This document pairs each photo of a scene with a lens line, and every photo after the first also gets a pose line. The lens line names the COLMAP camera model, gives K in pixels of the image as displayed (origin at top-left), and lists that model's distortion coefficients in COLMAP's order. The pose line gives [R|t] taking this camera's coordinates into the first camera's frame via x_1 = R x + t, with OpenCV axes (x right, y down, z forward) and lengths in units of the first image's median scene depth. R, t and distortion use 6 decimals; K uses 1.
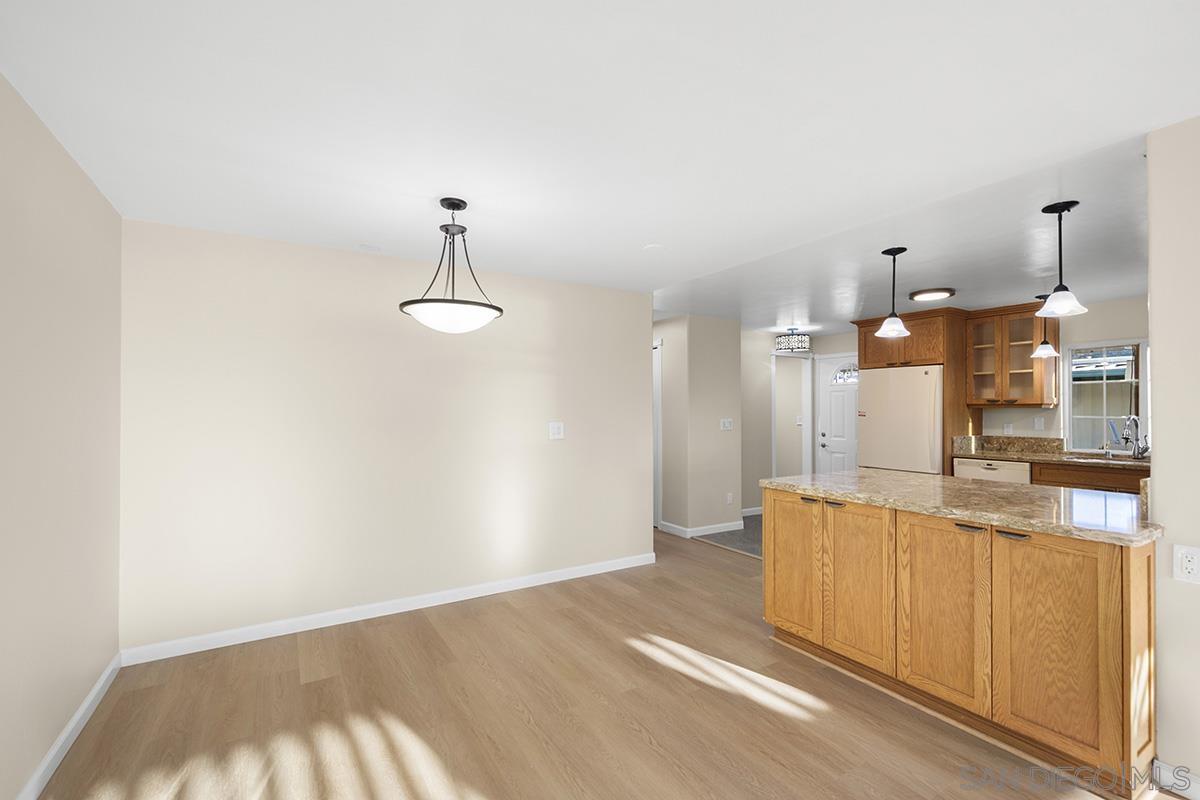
lens RADIAL K [[502.6, 0, 578.7], [0, 502.6, 406.7], [0, 0, 1]] dist [-0.002099, -0.000879]
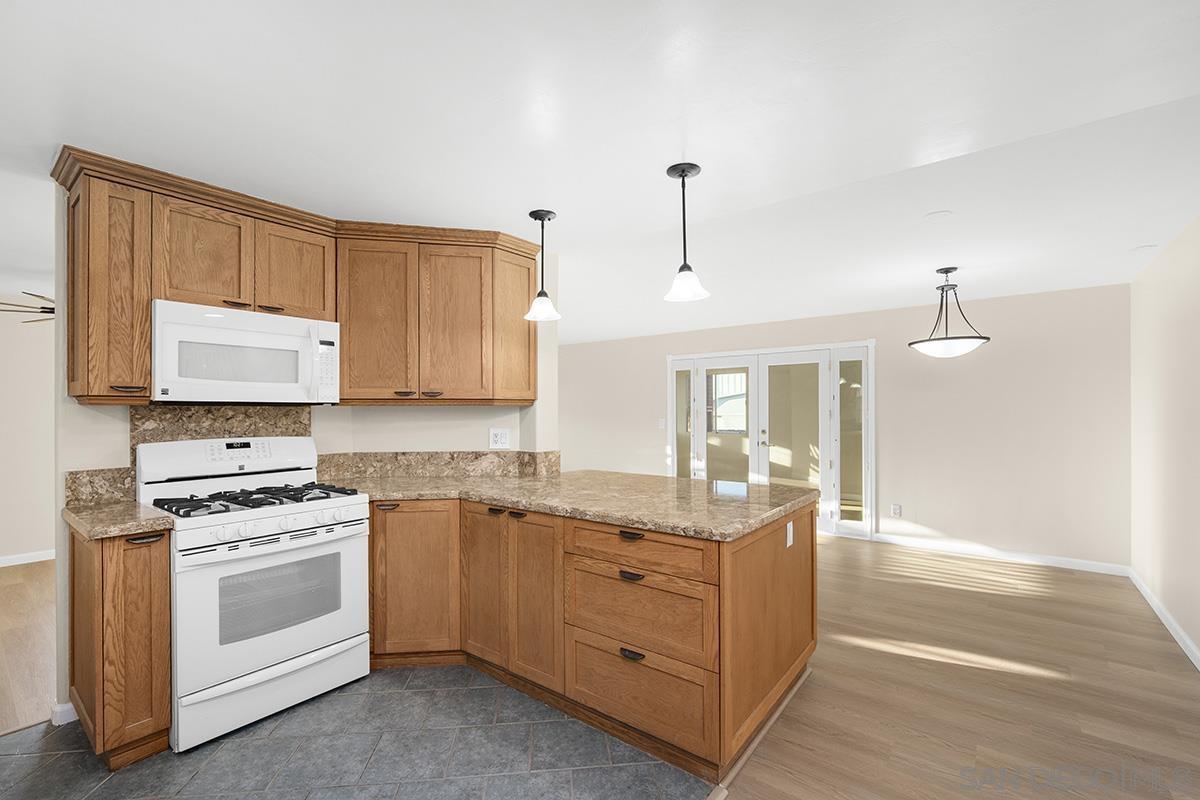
lens RADIAL K [[502.6, 0, 602.1], [0, 502.6, 410.2], [0, 0, 1]] dist [-0.002099, -0.000879]
pose [[-0.926420, 0.000391, -0.376492, 0.992864], [0.002839, 0.999978, -0.005948, 0.010653], [0.376482, -0.006580, -0.926401, 1.585100]]
